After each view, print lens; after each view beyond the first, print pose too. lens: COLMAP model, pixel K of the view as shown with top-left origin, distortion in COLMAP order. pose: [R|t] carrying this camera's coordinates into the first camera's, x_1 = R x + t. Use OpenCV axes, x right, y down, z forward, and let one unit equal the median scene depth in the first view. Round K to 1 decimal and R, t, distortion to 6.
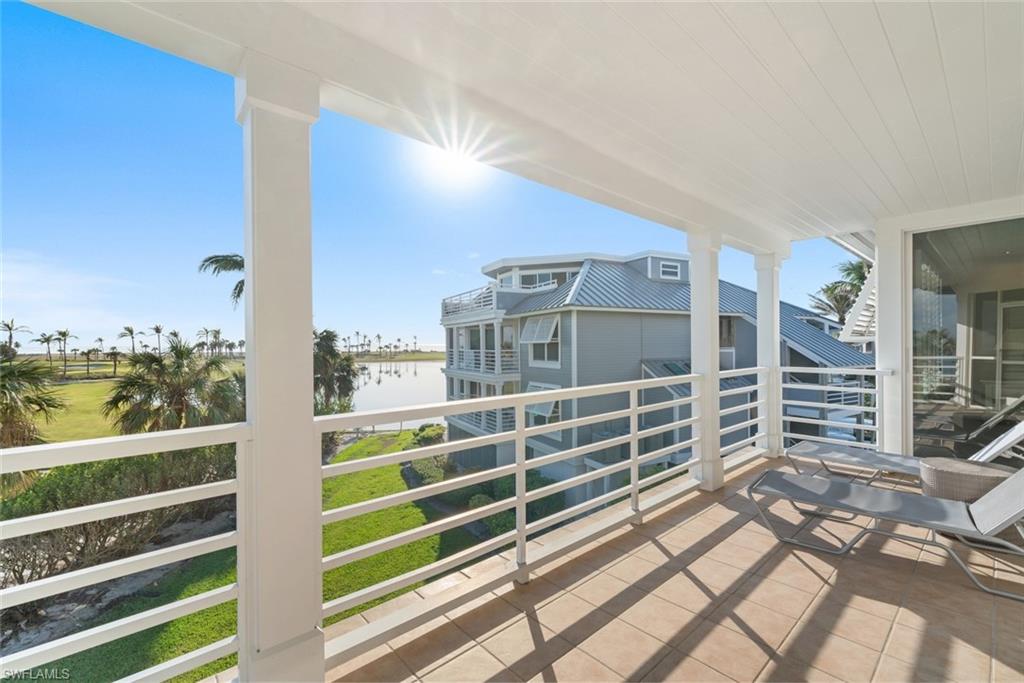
lens RADIAL K [[433.1, 0, 514.5], [0, 433.1, 343.1], [0, 0, 1]] dist [0.001248, 0.000104]
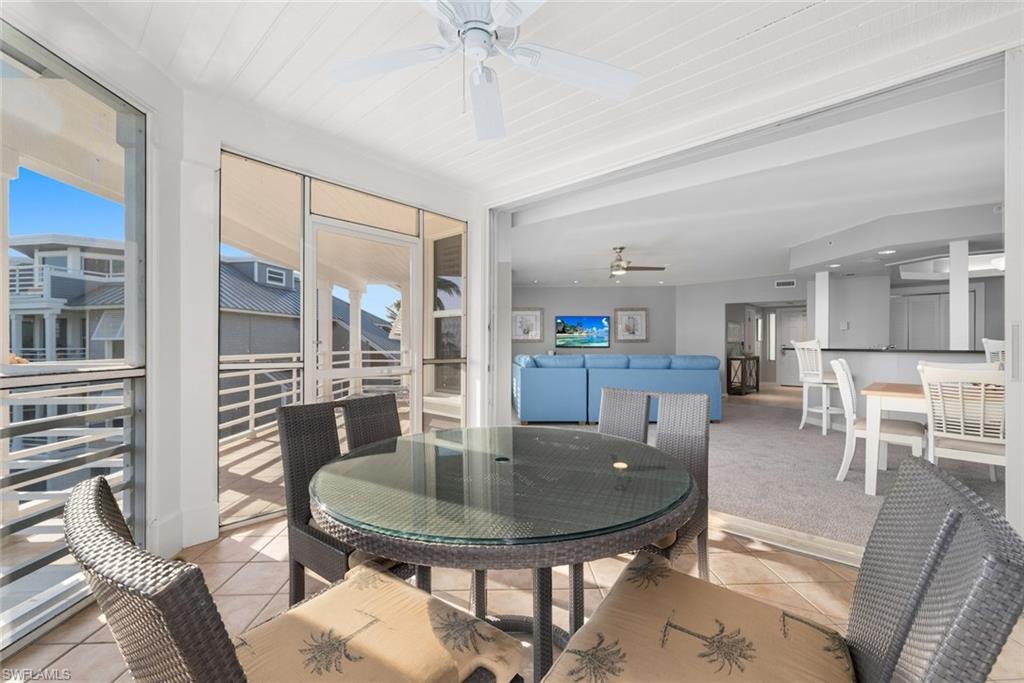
lens RADIAL K [[433.1, 0, 512.3], [0, 433.1, 344.8], [0, 0, 1]] dist [0.001248, 0.000104]
pose [[0.642843, 0.011136, 0.765917, -0.090430], [-0.008154, 0.999937, -0.007695, 0.008339], [-0.765954, -0.001298, 0.642894, -0.158844]]
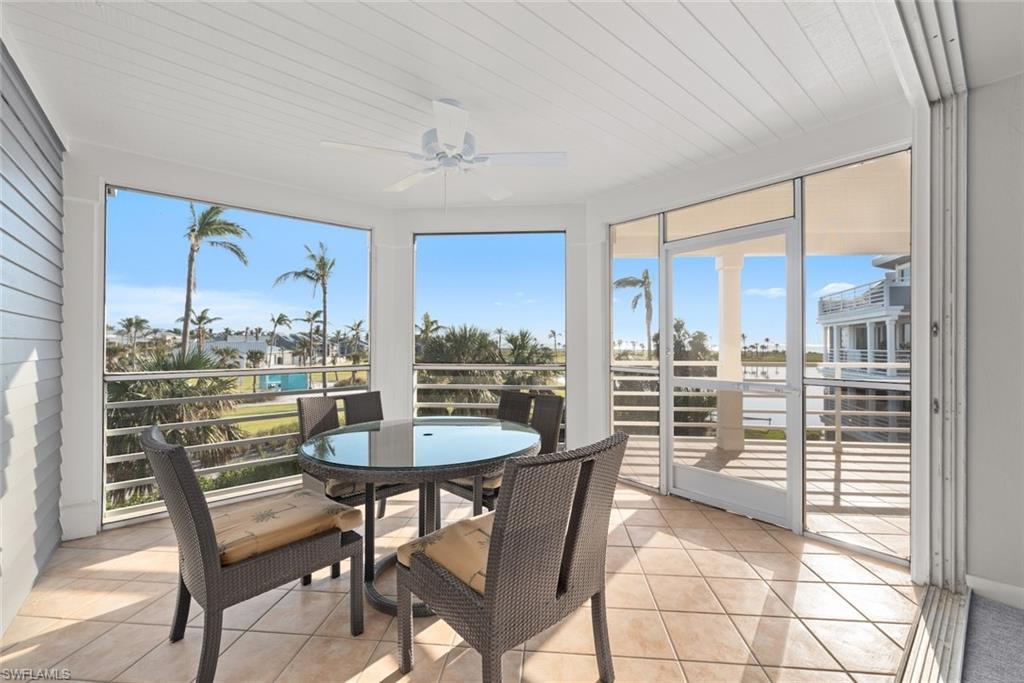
lens RADIAL K [[411.7, 0, 505.6], [0, 411.7, 338.3], [0, 0, 1]] dist [0.004190, 0.000092]
pose [[0.678449, -0.000745, -0.734647, 0.042816], [-0.007402, 0.999942, -0.007850, 0.003527], [0.734610, 0.010763, 0.678404, -0.168909]]
